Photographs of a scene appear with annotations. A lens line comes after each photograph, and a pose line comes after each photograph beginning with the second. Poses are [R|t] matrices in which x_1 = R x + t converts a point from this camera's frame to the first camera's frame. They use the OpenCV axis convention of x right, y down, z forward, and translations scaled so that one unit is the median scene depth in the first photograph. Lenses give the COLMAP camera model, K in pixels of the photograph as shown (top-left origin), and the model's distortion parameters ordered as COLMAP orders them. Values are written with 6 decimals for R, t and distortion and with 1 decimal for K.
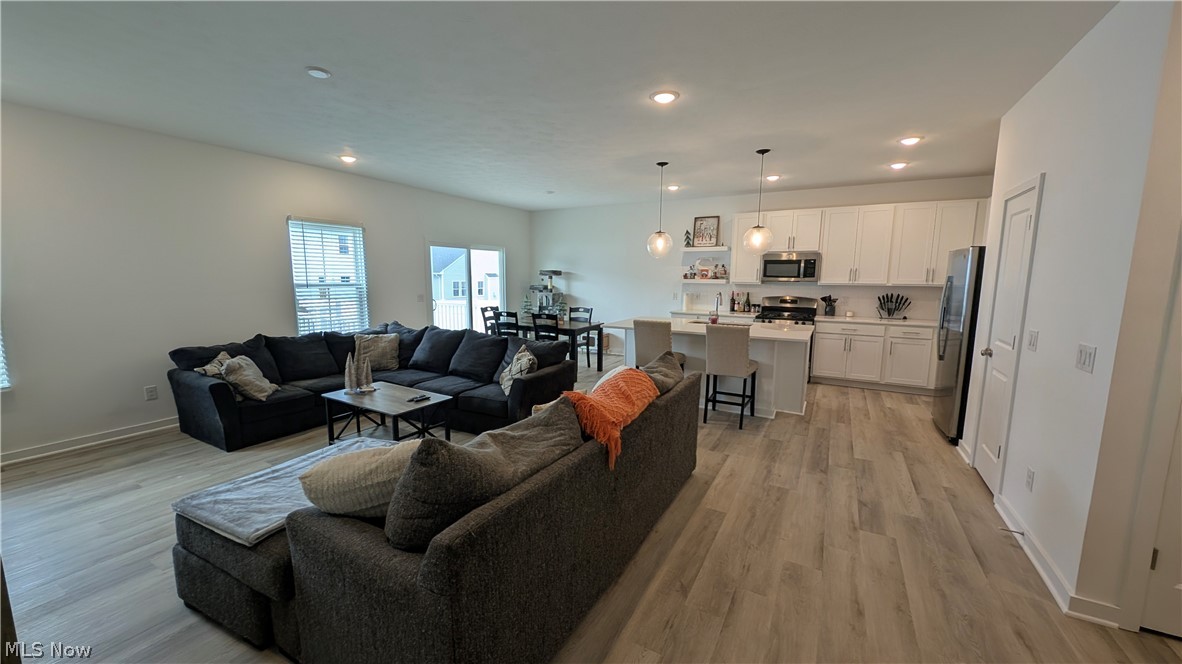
lens RADIAL K [[444.9, 0, 581.5], [0, 444.9, 333.5], [0, 0, 1]] dist [0.000723, 0.000069]
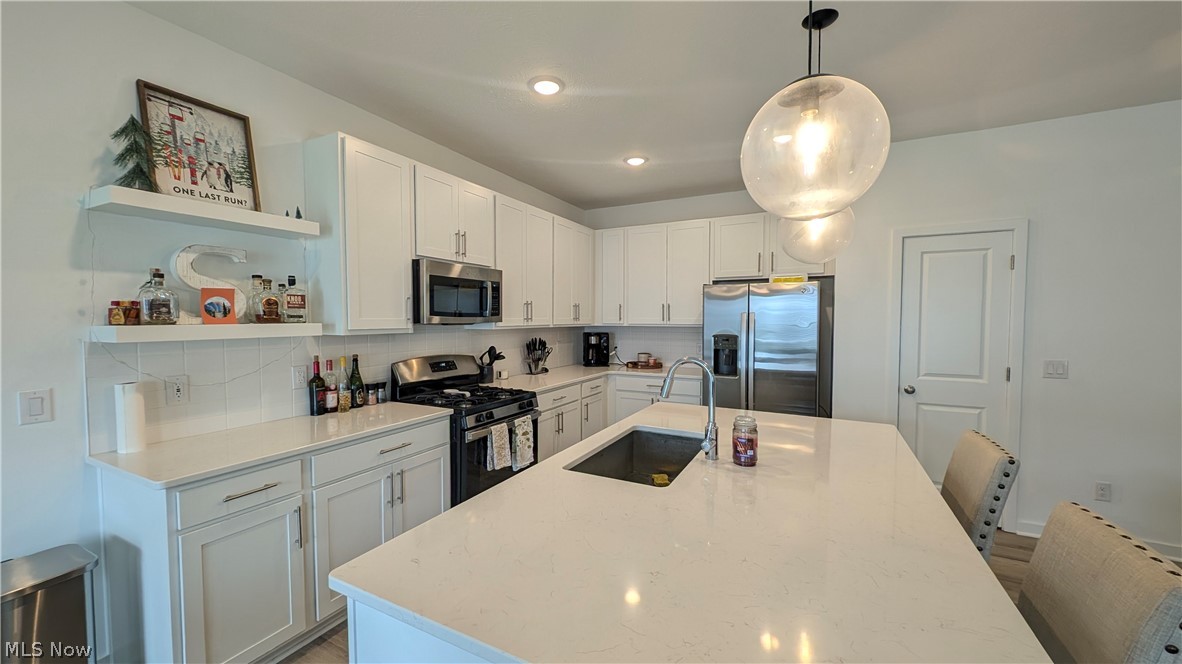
lens RADIAL K [[444.9, 0, 581.5], [0, 444.9, 333.5], [0, 0, 1]] dist [0.000723, 0.000069]
pose [[-0.047756, -0.045458, 0.997824, -0.016844], [0.124748, 0.990871, 0.051112, -0.119225], [-0.991038, 0.126918, -0.041649, 0.922198]]
